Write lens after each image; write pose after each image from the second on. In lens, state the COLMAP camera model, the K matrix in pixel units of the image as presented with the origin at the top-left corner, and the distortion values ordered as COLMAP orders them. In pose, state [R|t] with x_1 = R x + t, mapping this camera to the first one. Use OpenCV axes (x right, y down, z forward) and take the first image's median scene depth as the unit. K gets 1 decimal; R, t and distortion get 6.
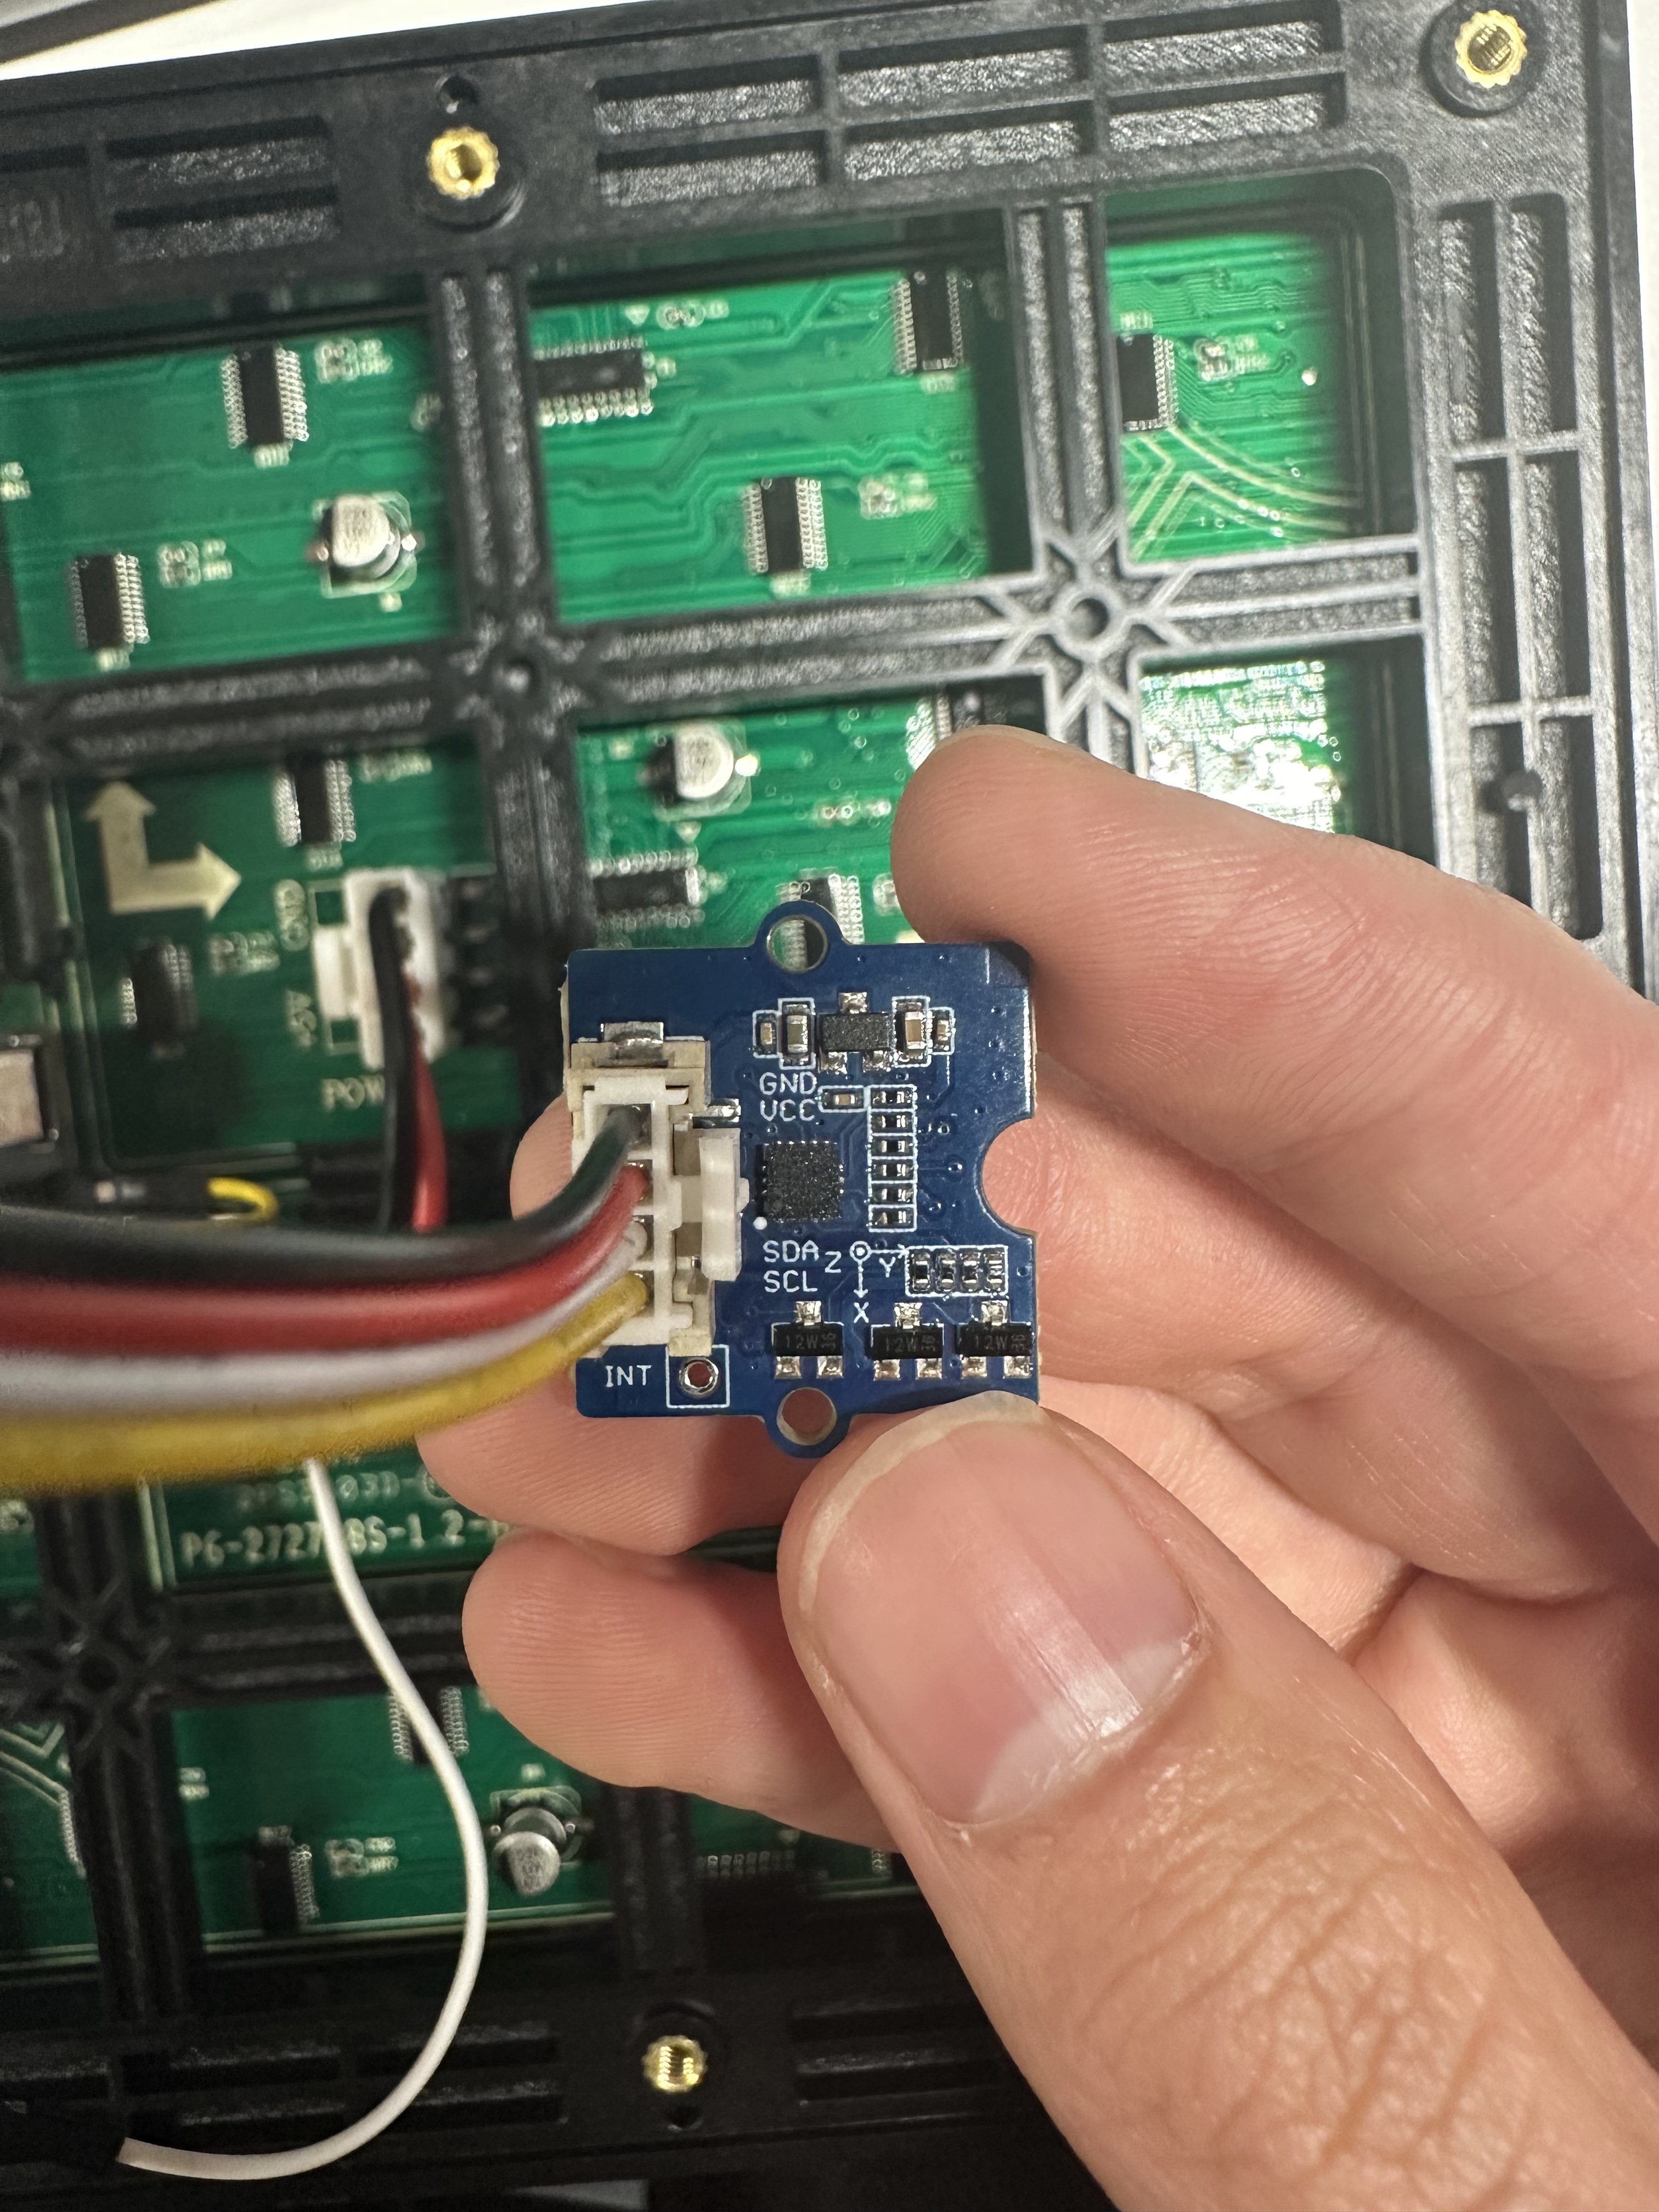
lens RADIAL K [[1504.1, 0, 829.5], [0, 1504.1, 1106.0], [0, 0, 1]] dist [-0.045214, -0.002048]
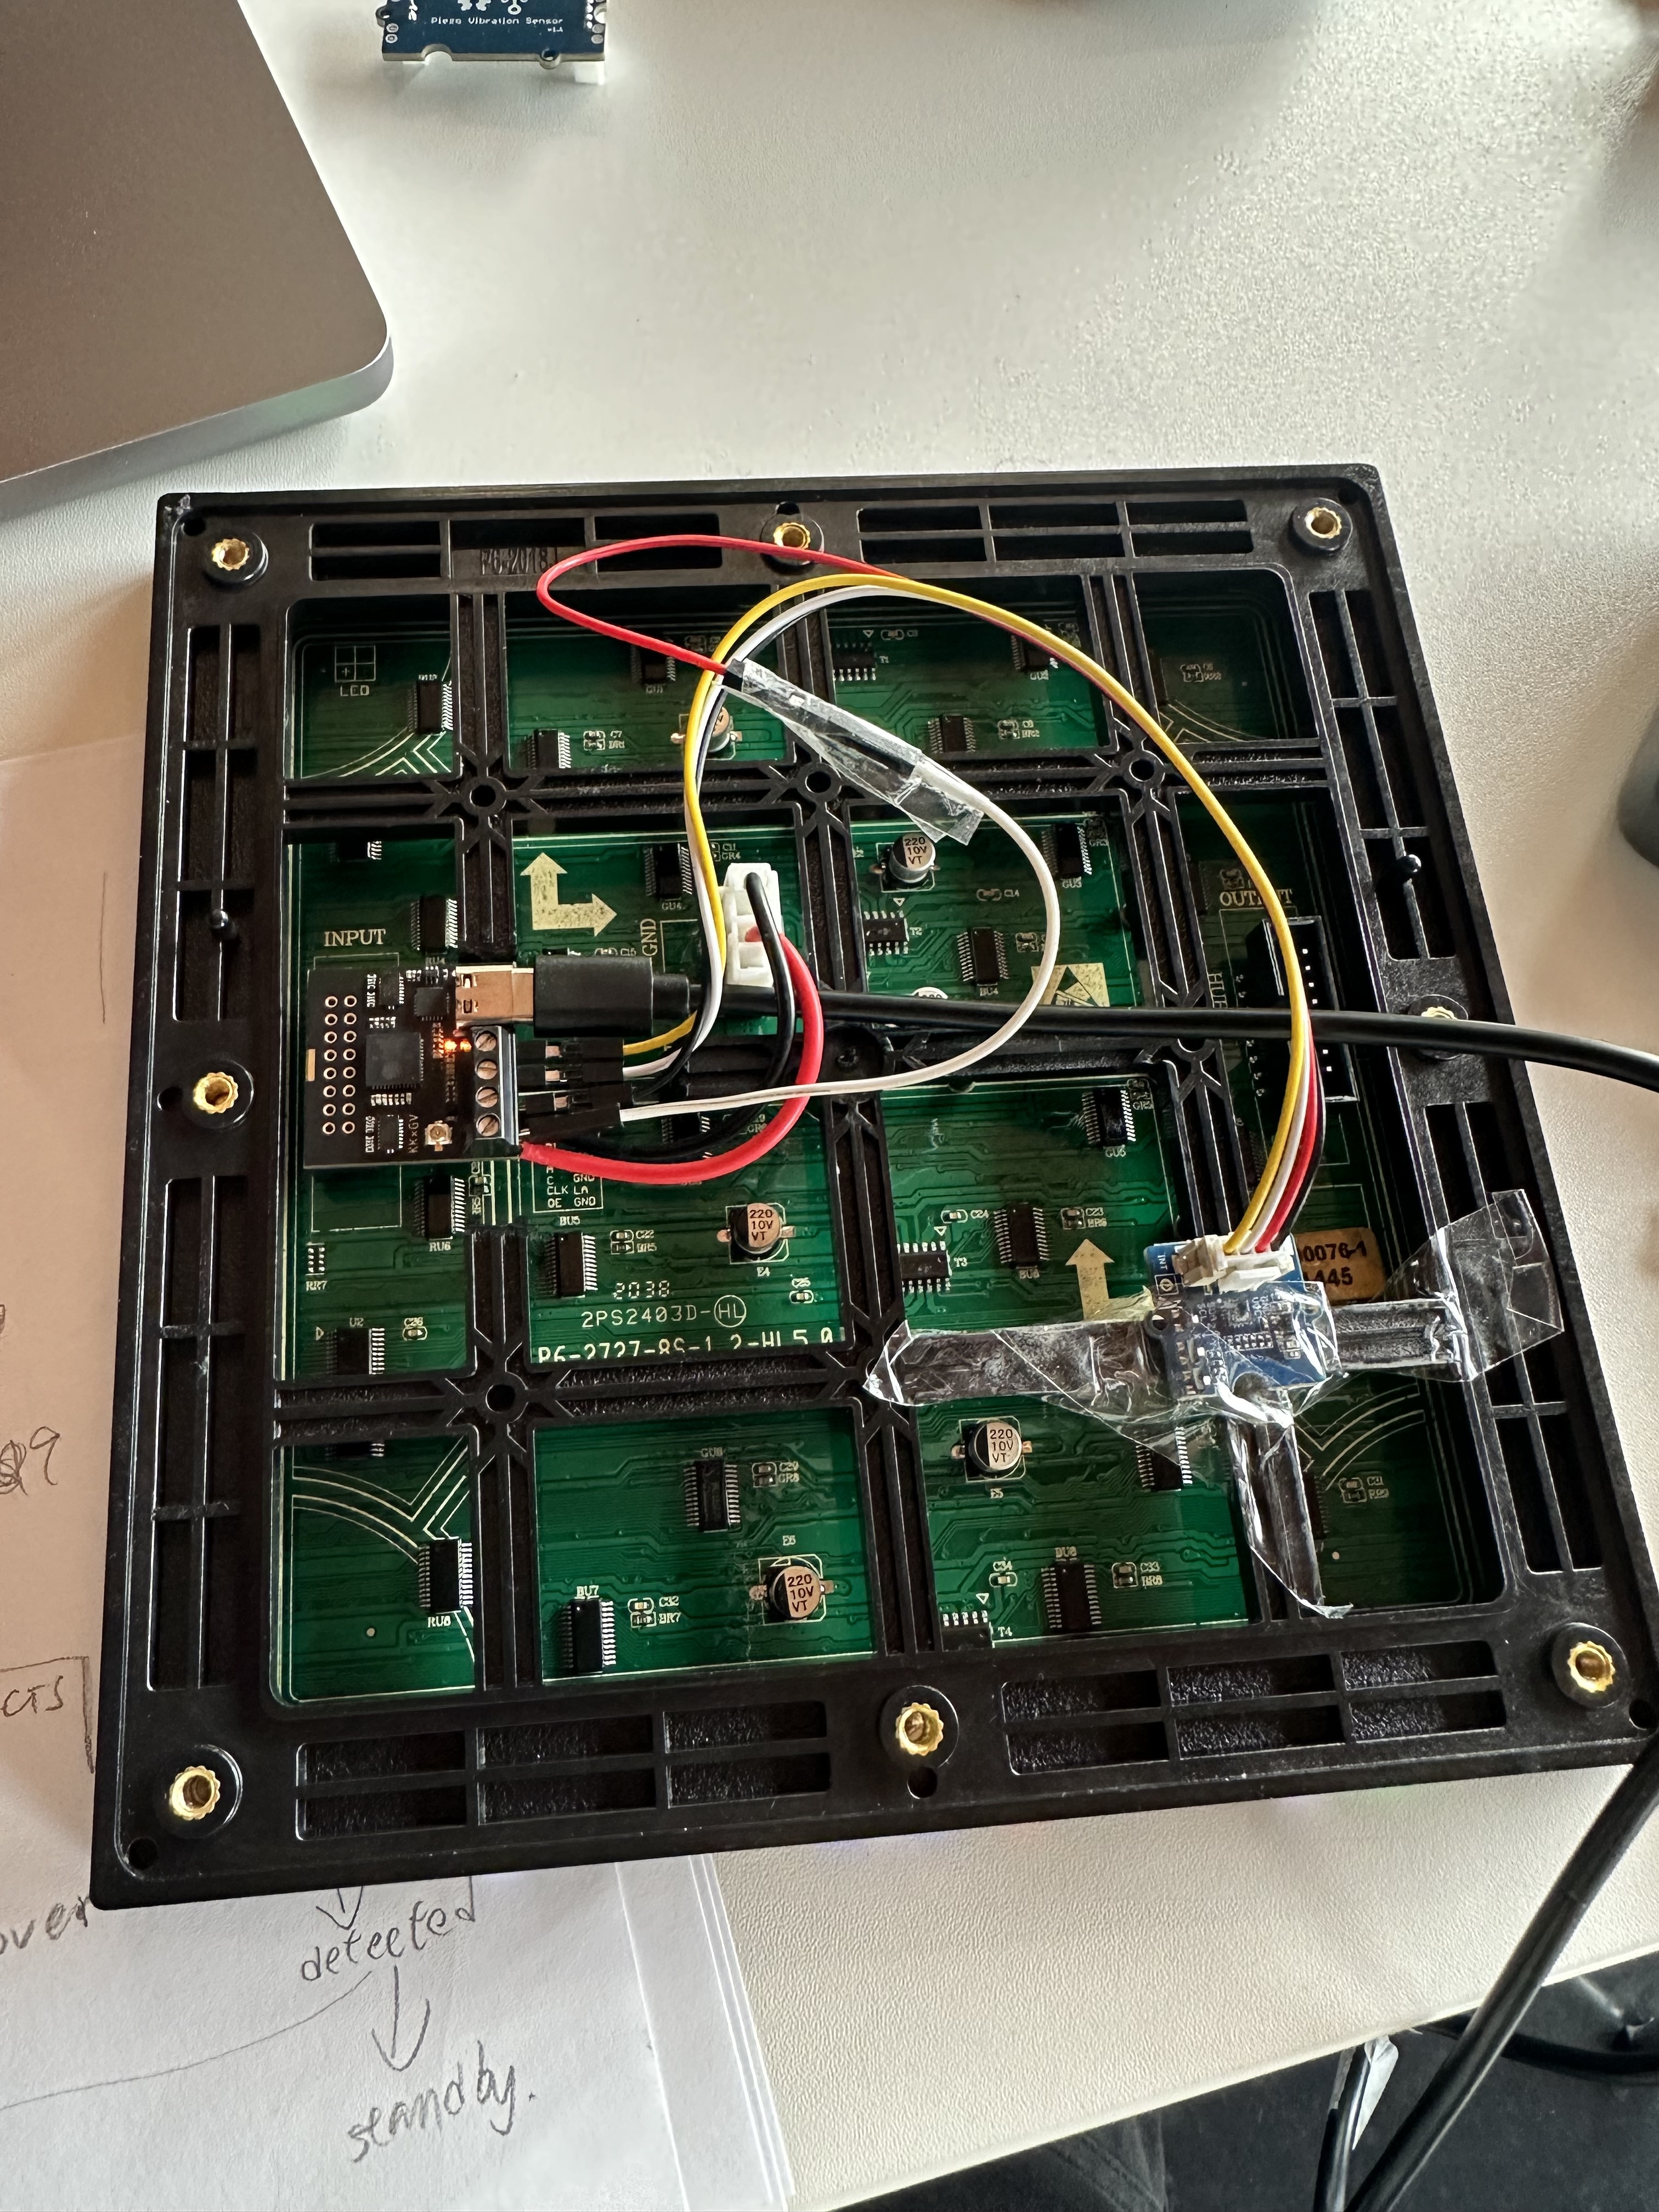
lens RADIAL K [[1504.1, 0, 829.5], [0, 1504.1, 1106.0], [0, 0, 1]] dist [-0.045214, -0.002048]
pose [[0.996348, 0.021409, 0.082653, -0.319034], [0.014617, 0.910990, -0.412169, 0.728944], [-0.084120, 0.411872, 0.907351, -0.388979]]
